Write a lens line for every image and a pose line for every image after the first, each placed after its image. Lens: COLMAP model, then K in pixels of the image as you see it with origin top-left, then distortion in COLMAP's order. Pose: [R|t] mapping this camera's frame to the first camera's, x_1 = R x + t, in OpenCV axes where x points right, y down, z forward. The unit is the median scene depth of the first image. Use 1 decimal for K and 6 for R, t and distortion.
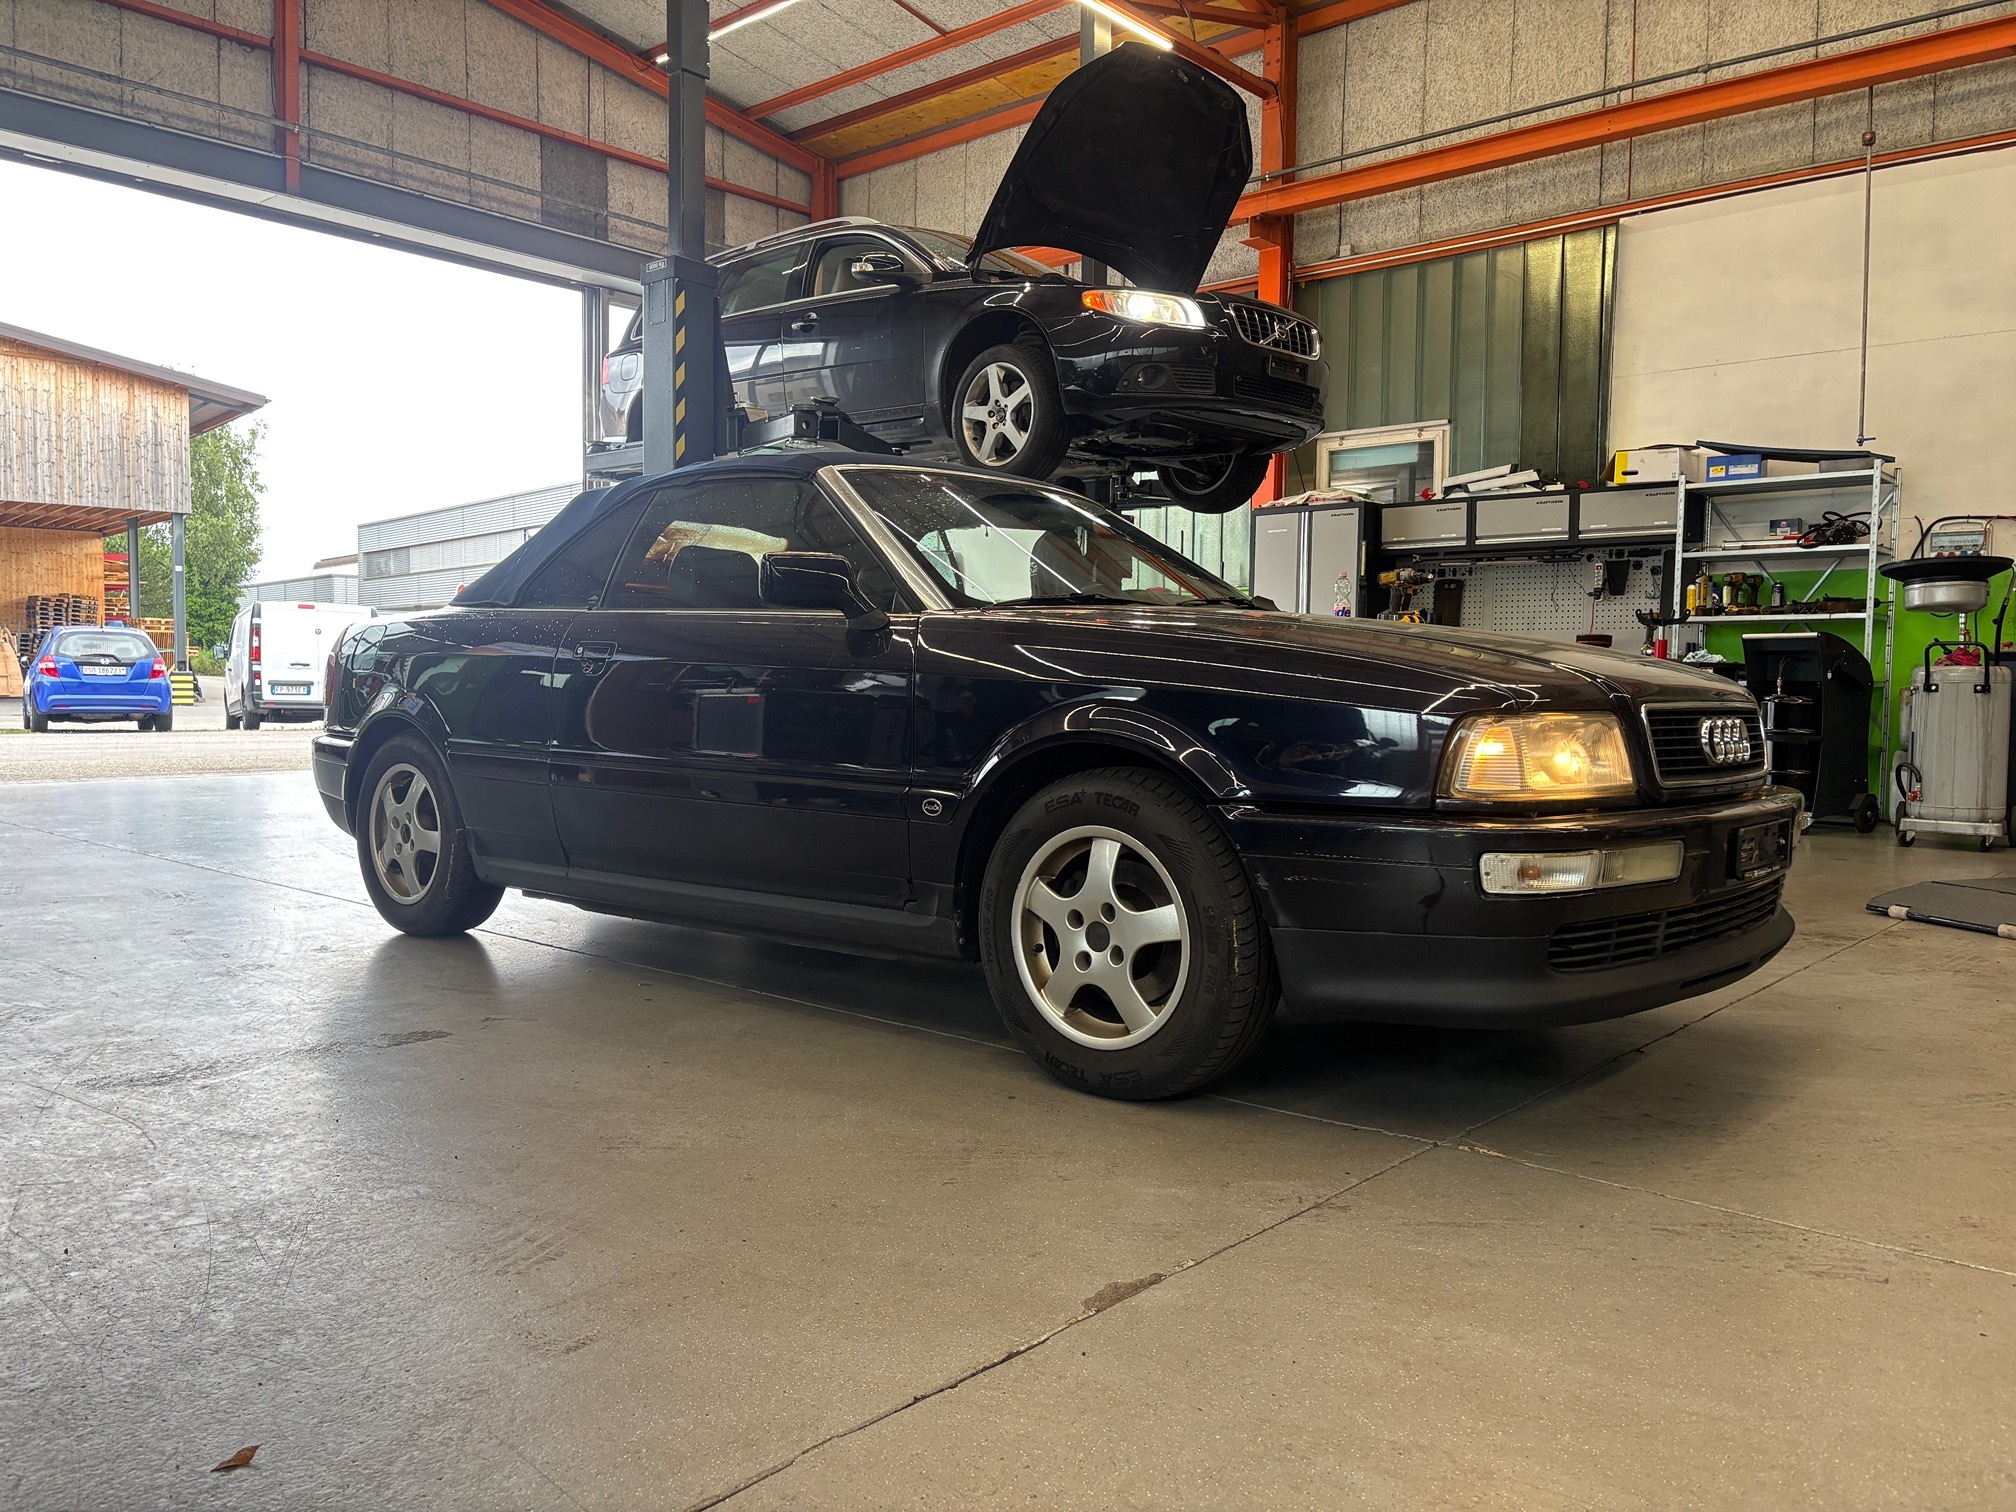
lens RADIAL K [[1532.7, 0, 1013.3], [0, 1532.7, 765.8], [0, 0, 1]] dist [0.035399, -0.041773]
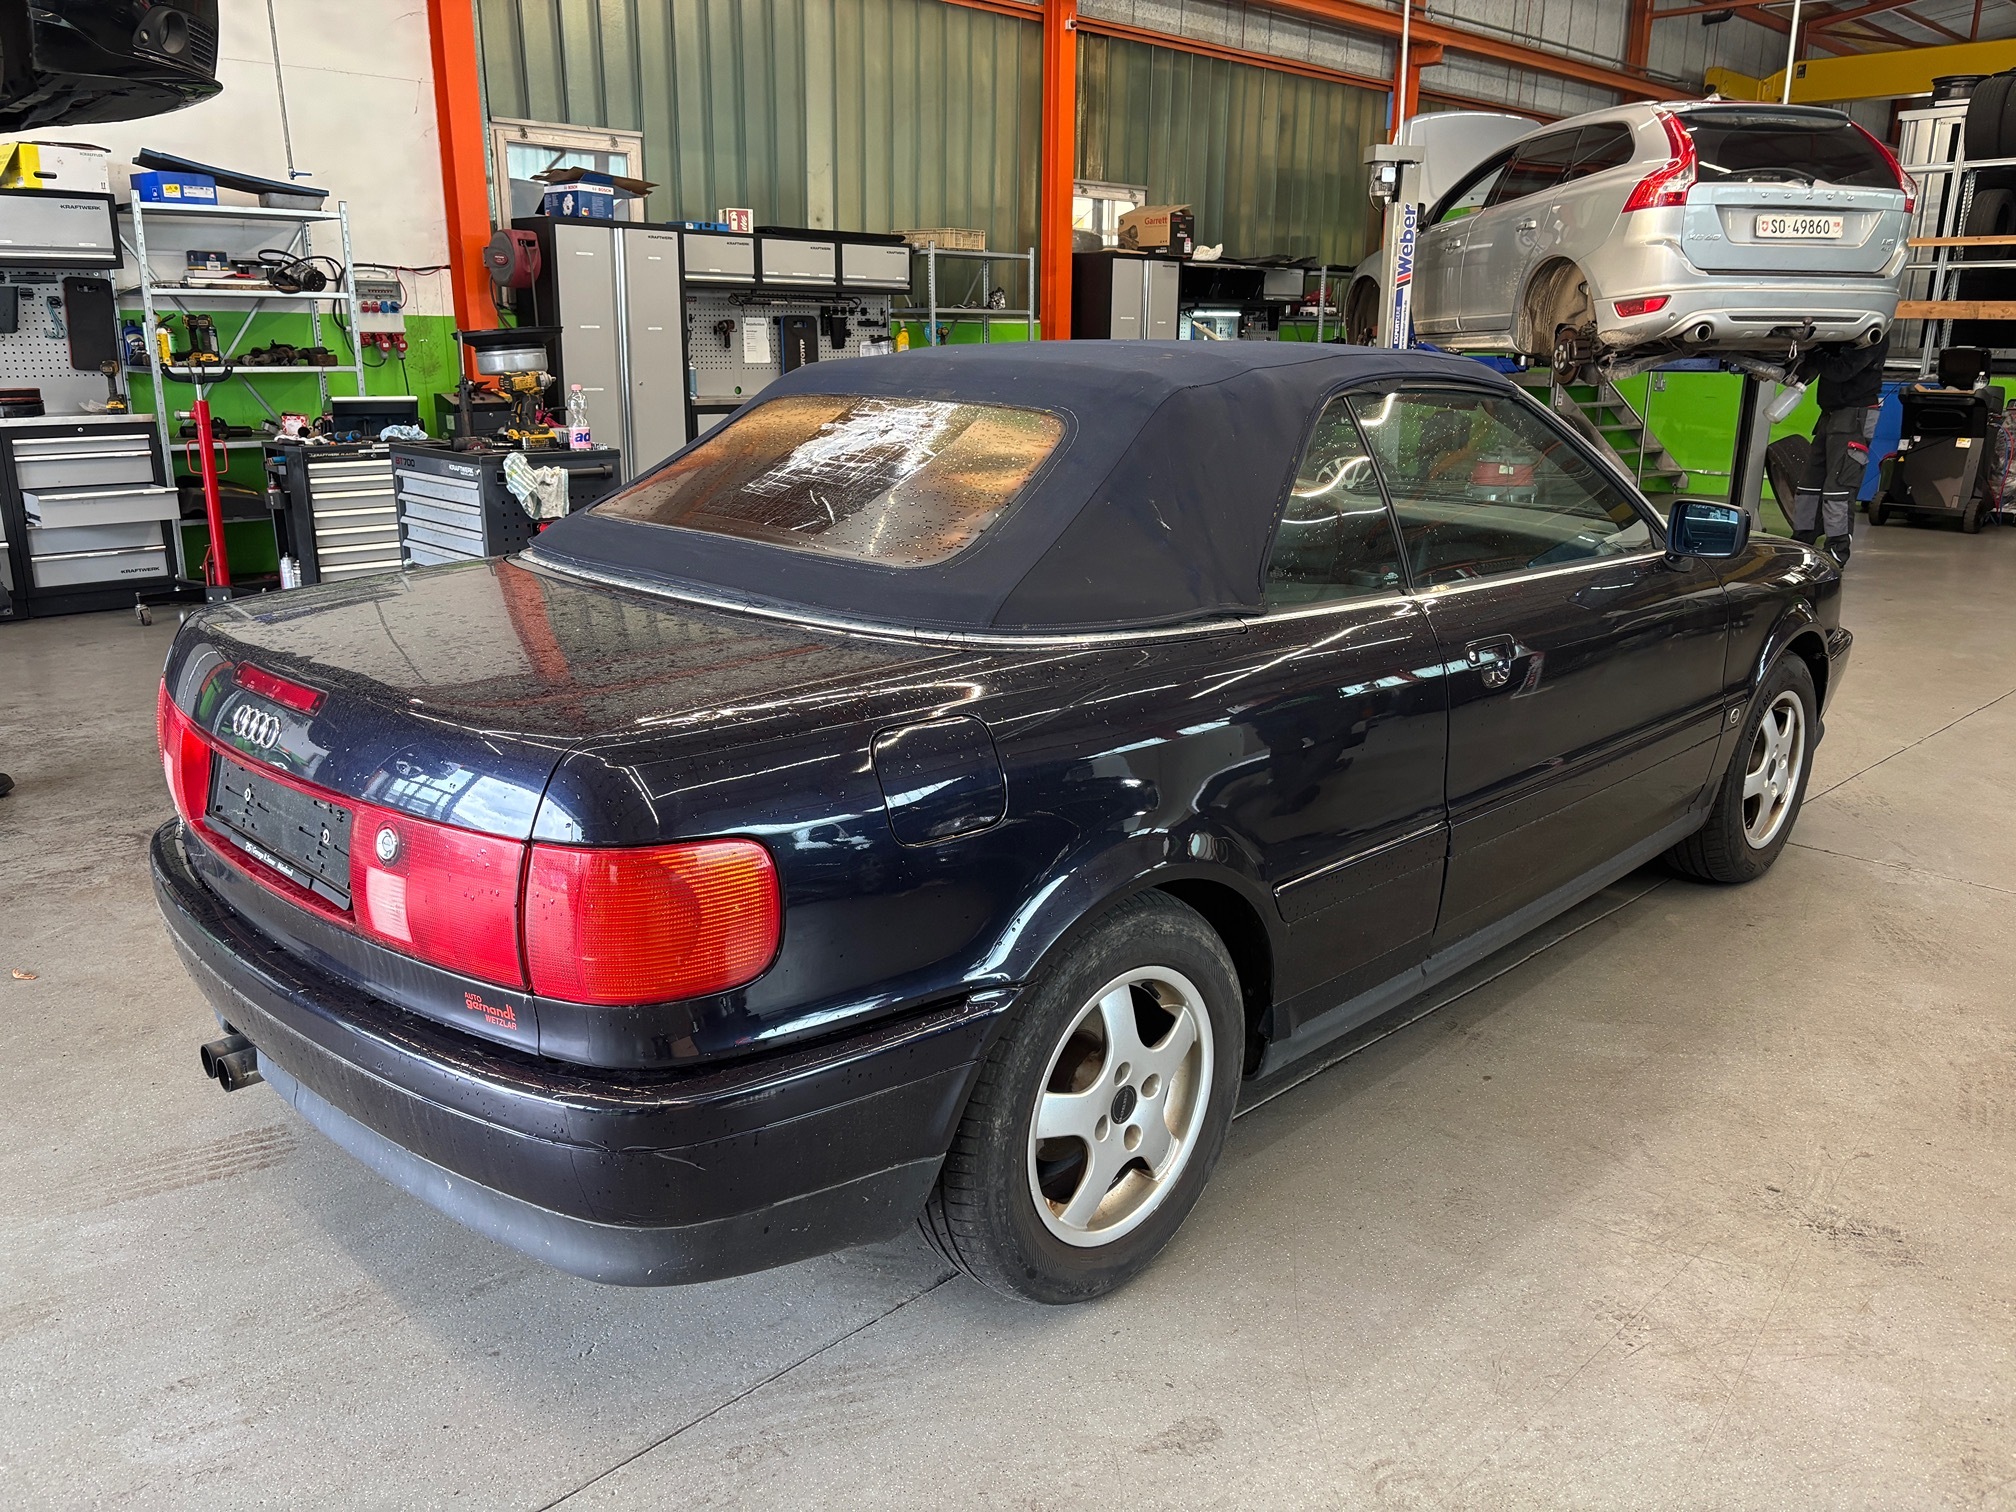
lens RADIAL K [[1532.7, 0, 1000.0], [0, 1532.7, 760.1], [0, 0, 1]] dist [0.035399, -0.041773]
pose [[0.072542, -0.274727, 0.958782, -0.400513], [0.050510, 0.961093, 0.271568, -0.097236], [-0.996086, 0.028728, 0.083596, 0.482607]]
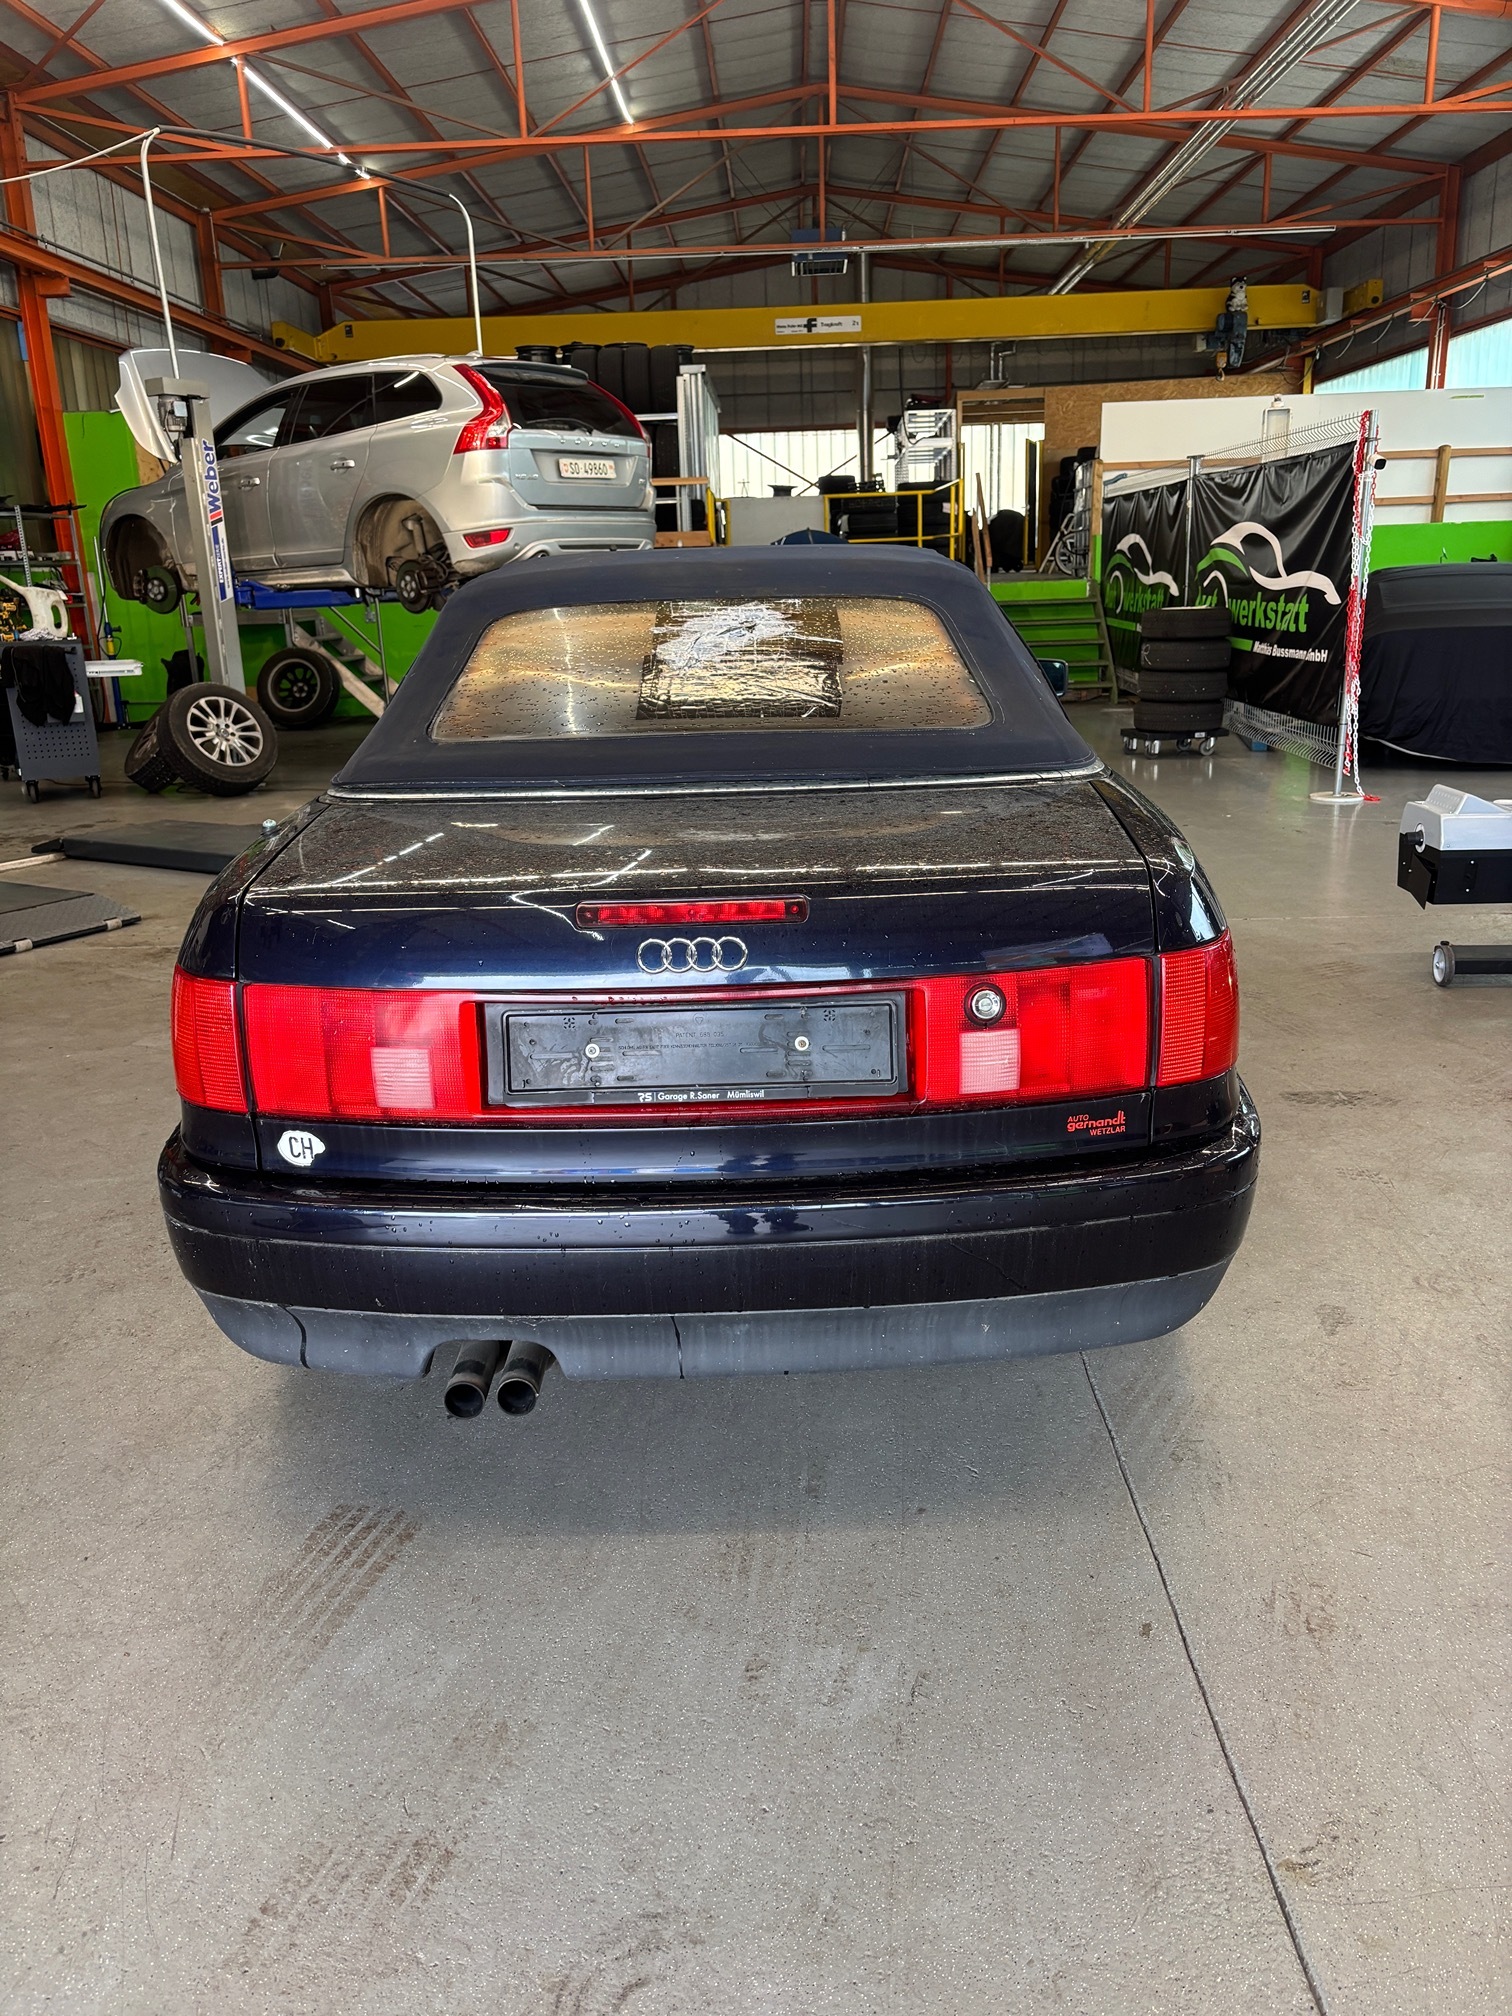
lens RADIAL K [[1532.7, 0, 759.3], [0, 1532.7, 1012.8], [0, 0, 1]] dist [0.035399, -0.041773]
pose [[-0.648190, -0.202077, 0.734176, -0.362111], [0.068087, 0.944903, 0.320191, -0.103617], [-0.758429, 0.257533, -0.598718, 0.678520]]
